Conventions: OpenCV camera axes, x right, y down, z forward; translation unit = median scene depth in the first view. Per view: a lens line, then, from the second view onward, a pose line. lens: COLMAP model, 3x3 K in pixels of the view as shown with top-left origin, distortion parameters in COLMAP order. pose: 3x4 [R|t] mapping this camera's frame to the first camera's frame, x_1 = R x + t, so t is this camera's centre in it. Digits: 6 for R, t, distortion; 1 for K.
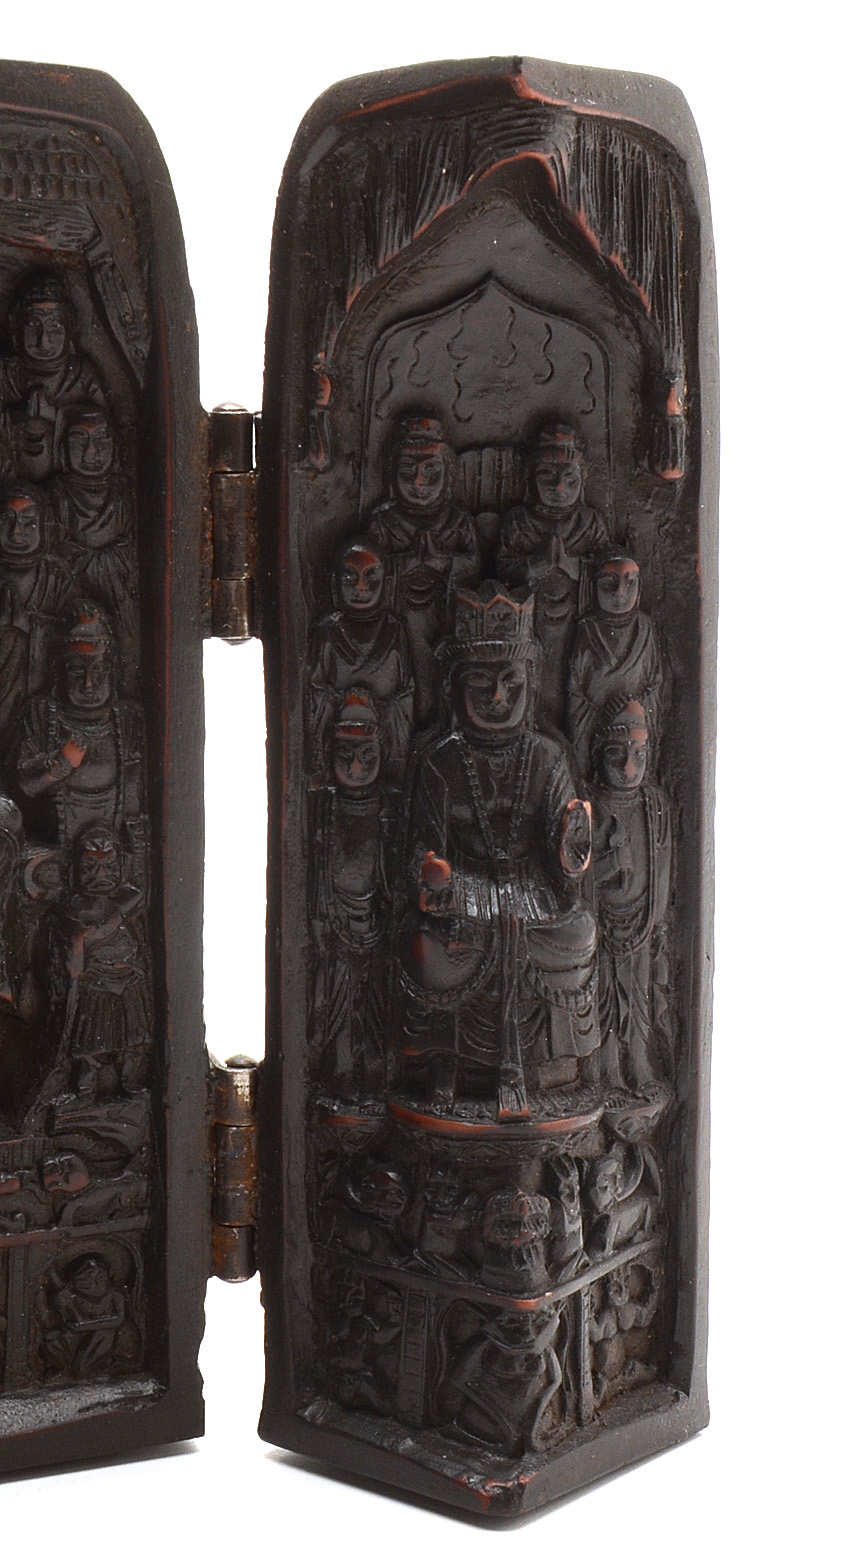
lens RADIAL K [[3398.6, 0, 457.1], [0, 3398.6, 837.9], [0, 0, 1]] dist [-0.016793, 0.000000]
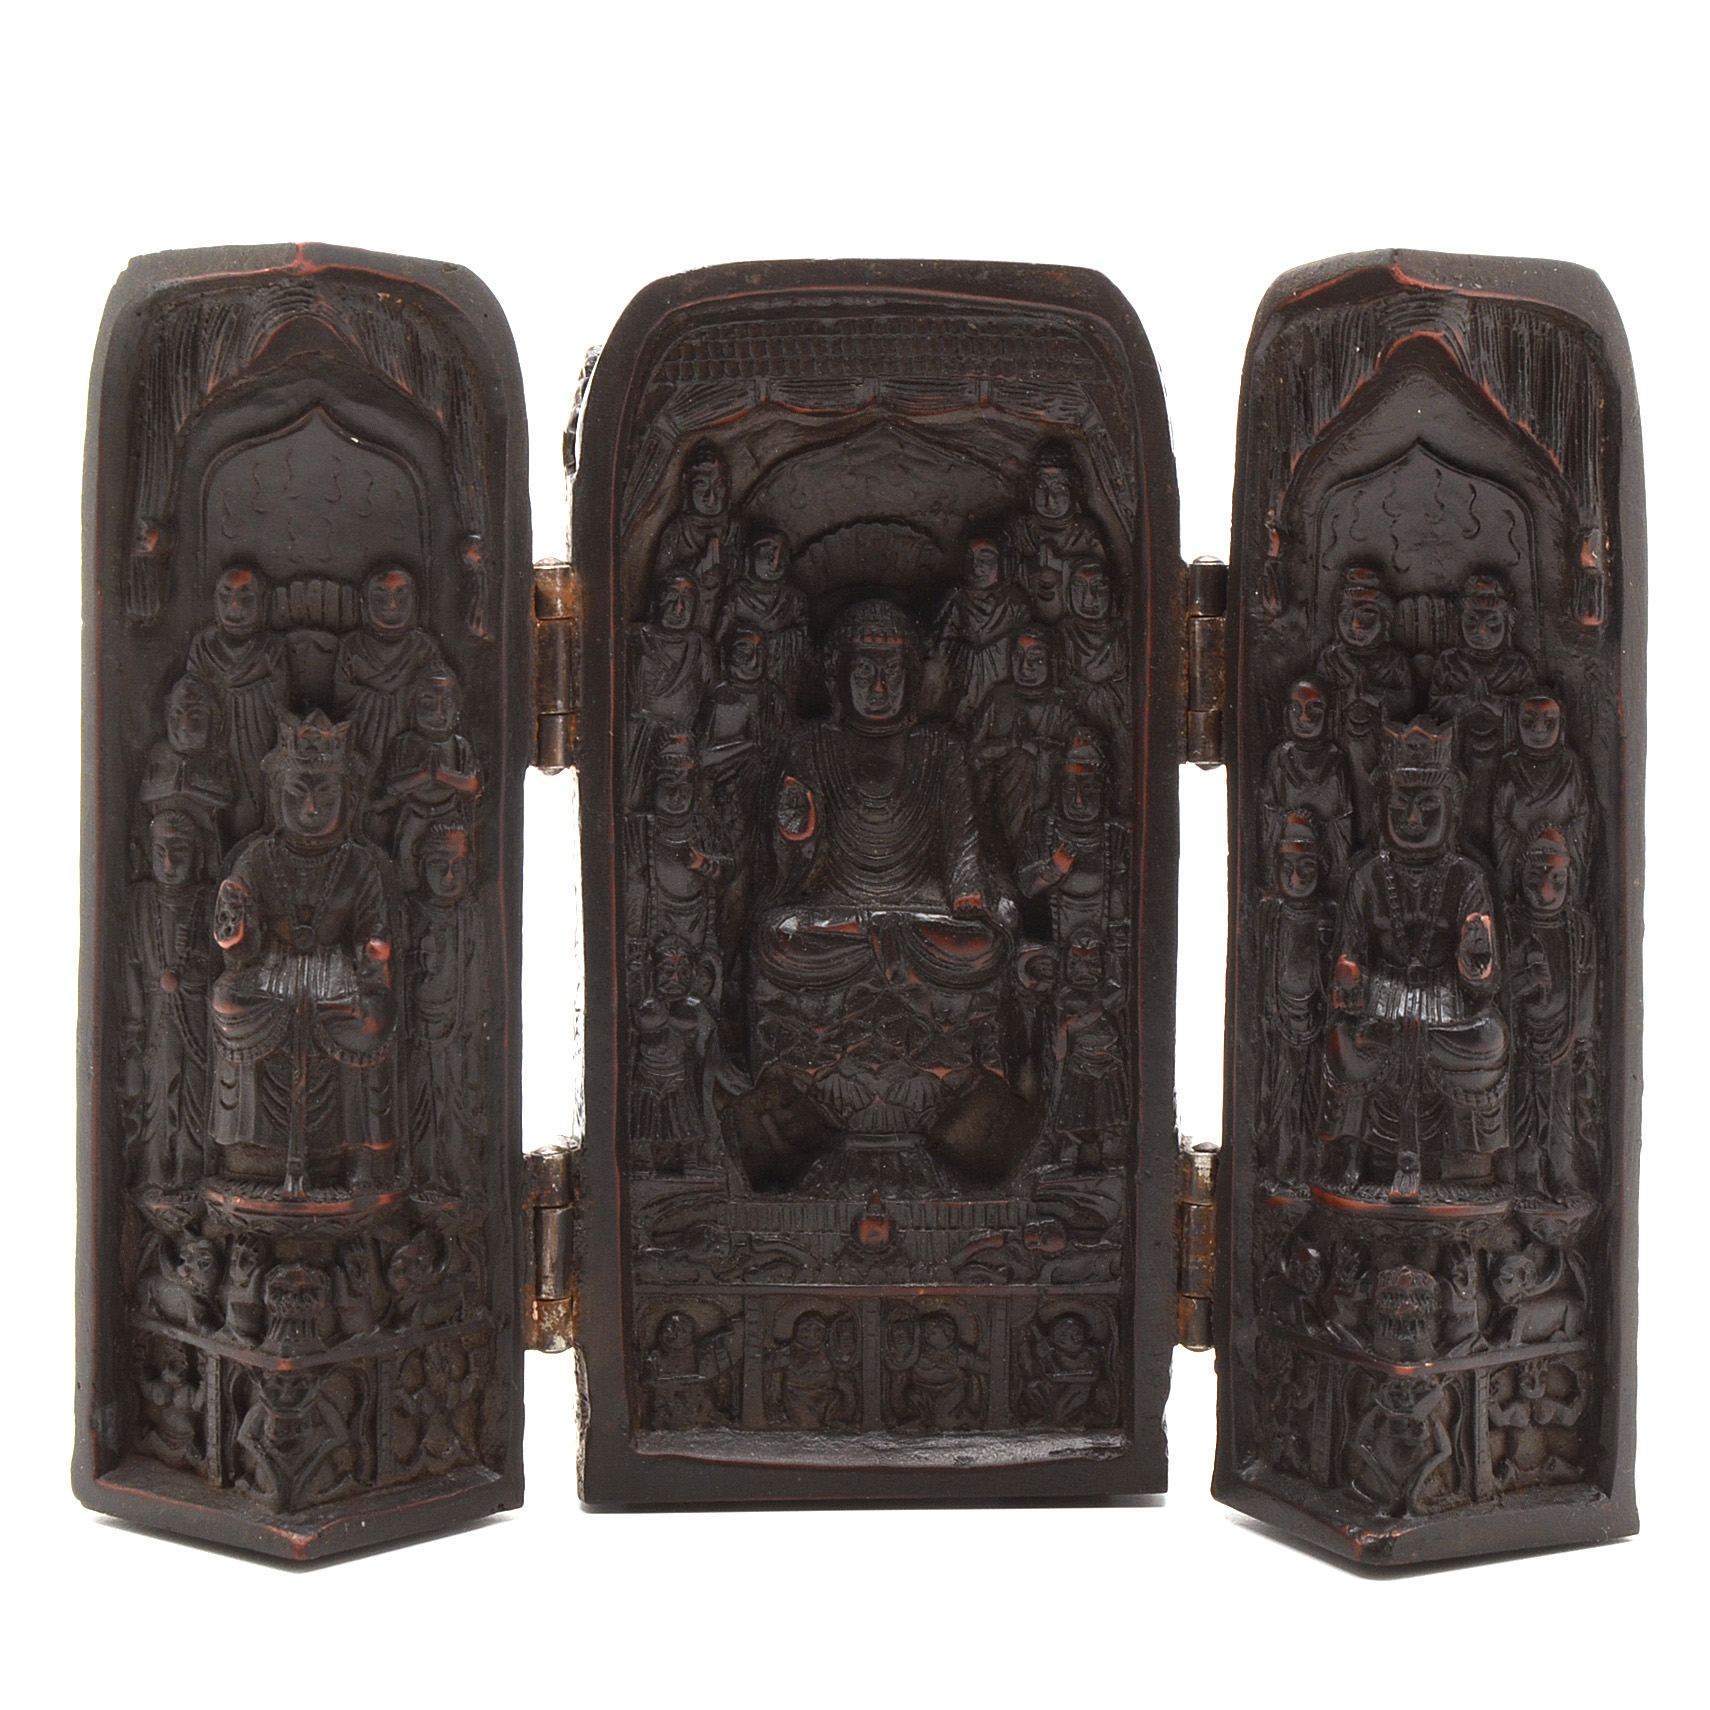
lens RADIAL K [[4524.1, 0, 856.7], [0, 4524.1, 854.9], [0, 0, 1]] dist [0.014224, 0.000000]
pose [[0.913204, 0.028658, -0.406494, 0.438730], [-0.066561, 0.994617, -0.079410, 0.097774], [0.402030, 0.099574, 0.910196, -0.405604]]
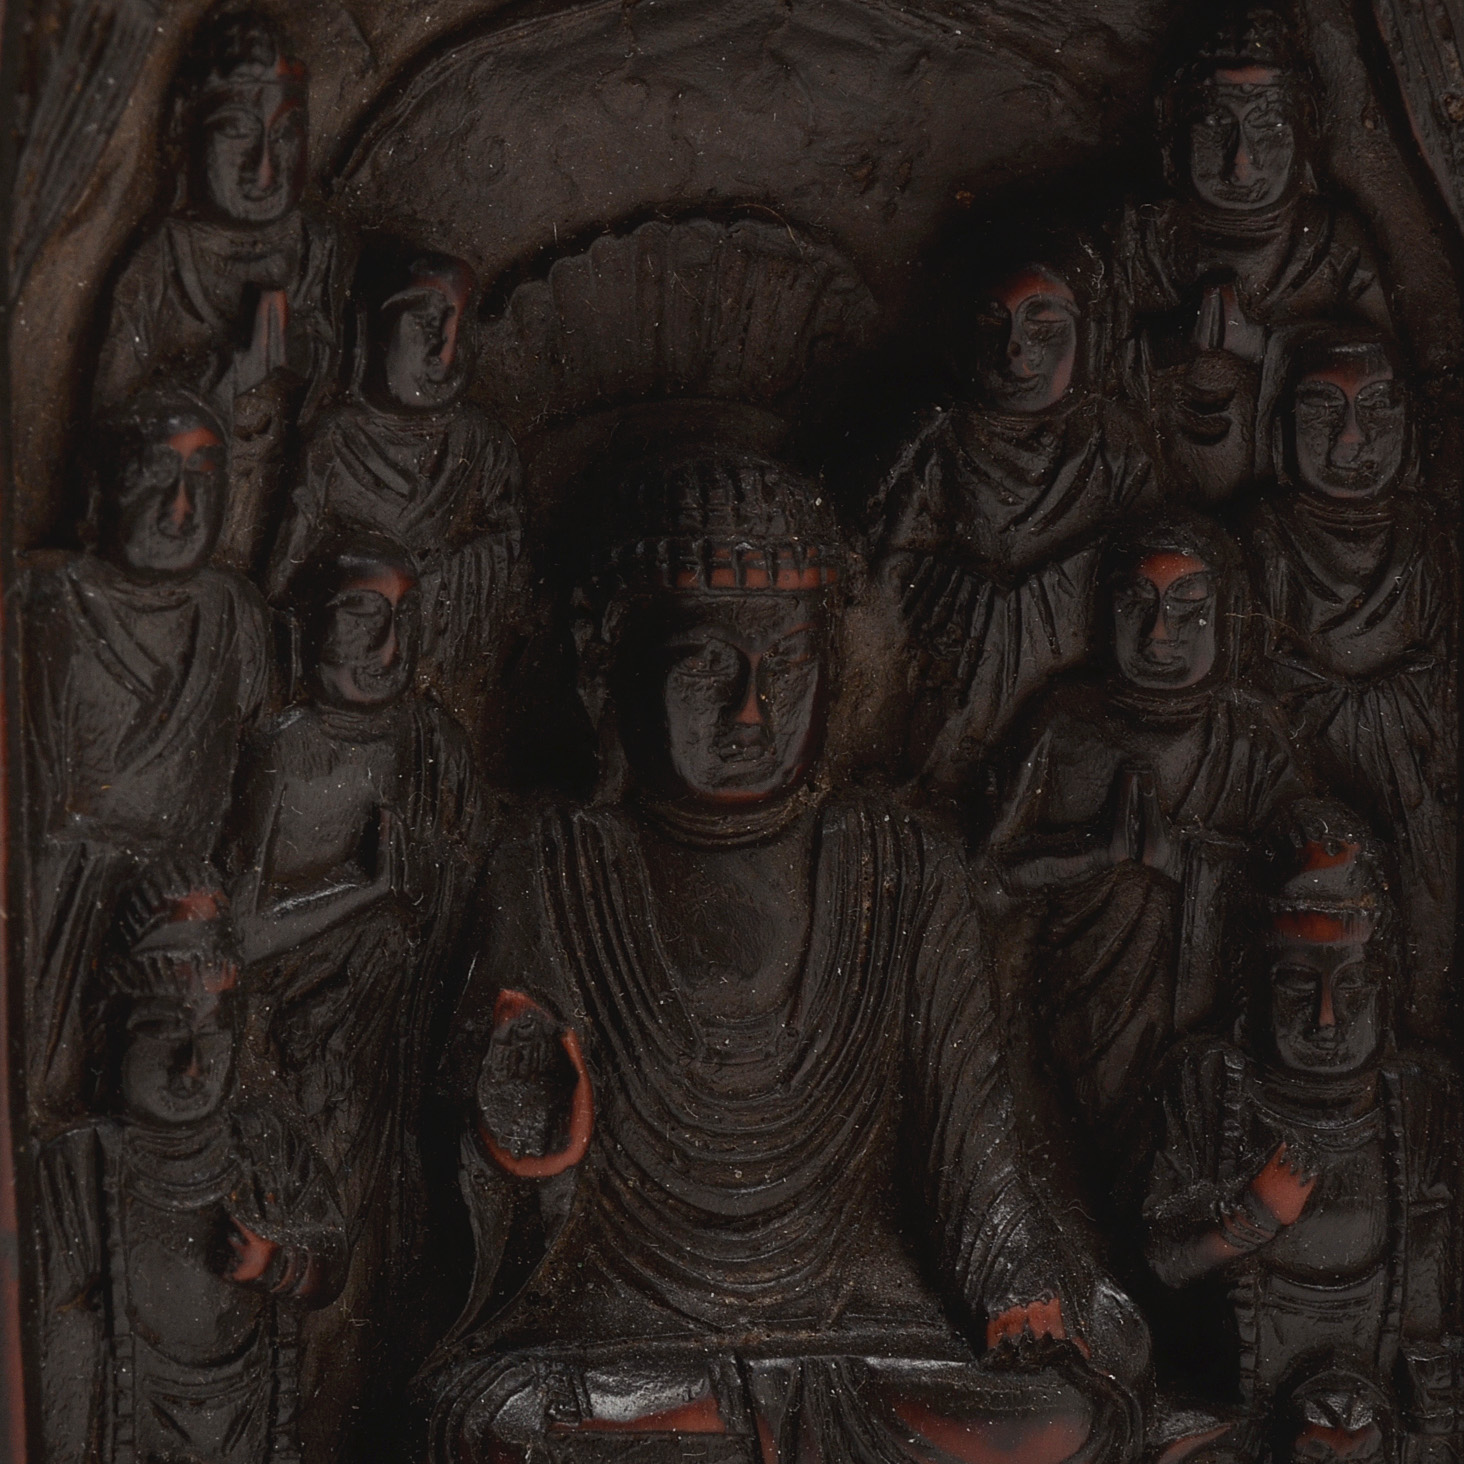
lens RADIAL K [[5290.6, 0, 728.1], [0, 5290.6, 733.6], [0, 0, 1]] dist [-0.053058, 0.000000]
pose [[0.979772, 0.029481, -0.197932, -0.055108], [-0.028531, 0.999564, 0.007652, -0.081311], [0.198071, -0.001850, 0.980186, 0.375165]]
